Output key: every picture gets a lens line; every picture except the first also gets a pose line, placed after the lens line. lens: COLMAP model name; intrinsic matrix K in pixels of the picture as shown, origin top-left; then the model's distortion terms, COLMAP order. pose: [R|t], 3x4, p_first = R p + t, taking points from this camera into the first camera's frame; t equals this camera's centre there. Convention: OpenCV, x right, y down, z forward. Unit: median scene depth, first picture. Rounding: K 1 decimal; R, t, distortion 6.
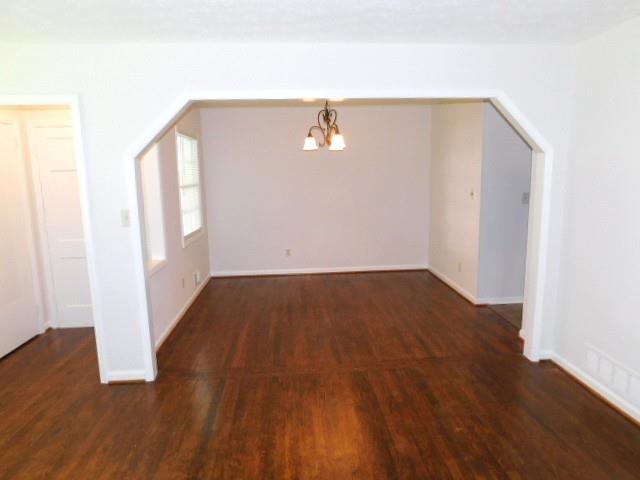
lens RADIAL K [[427.5, 0, 318.5], [0, 427.5, 236.4], [0, 0, 1]] dist [-0.026357, 0.007809]
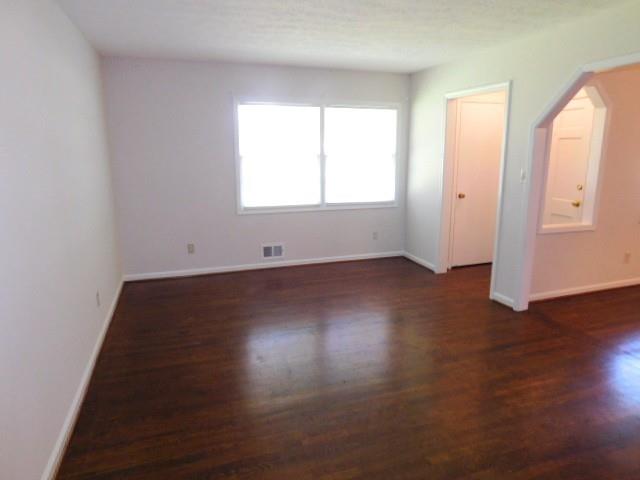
lens RADIAL K [[427.5, 0, 323.6], [0, 427.5, 242.0], [0, 0, 1]] dist [-0.026357, 0.007809]
pose [[0.275959, 0.231834, -0.932791, 0.567625], [-0.150483, 0.968929, 0.196296, -0.014609], [0.949316, 0.086199, 0.302272, 0.069652]]
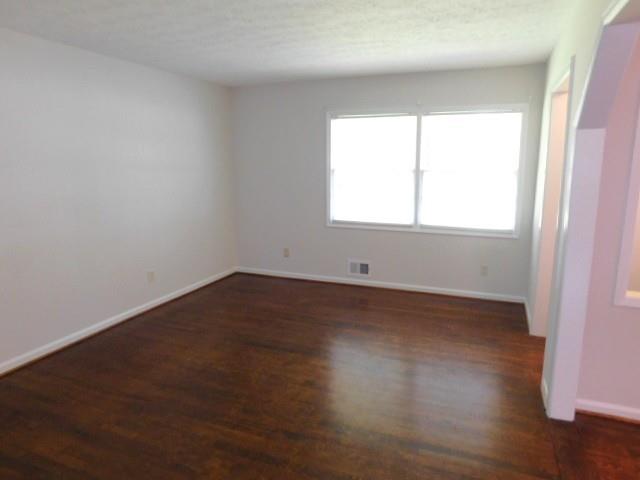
lens RADIAL K [[427.5, 0, 319.7], [0, 427.5, 242.9], [0, 0, 1]] dist [-0.026357, 0.007809]
pose [[-0.430715, 0.193556, -0.881487, 0.427233], [-0.125215, 0.954467, 0.270764, -0.129441], [0.893759, 0.226998, -0.386868, 0.853135]]
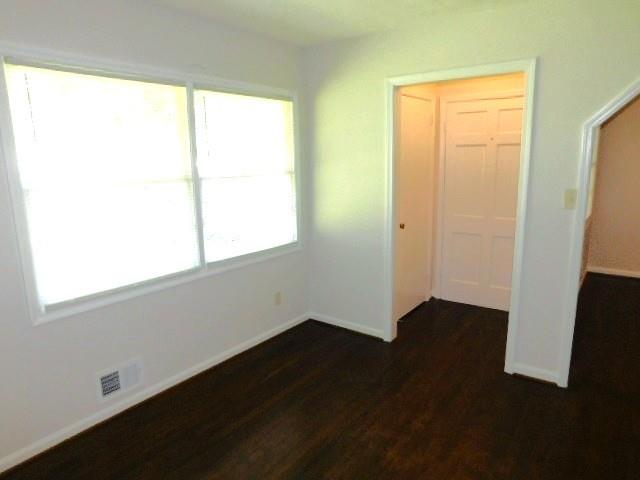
lens RADIAL K [[427.5, 0, 317.6], [0, 427.5, 237.3], [0, 0, 1]] dist [-0.026357, 0.007809]
pose [[0.768768, 0.128661, -0.626452, -0.278555], [-0.095311, 0.991664, 0.086706, 0.006728], [0.632385, -0.006949, 0.774623, 0.005912]]
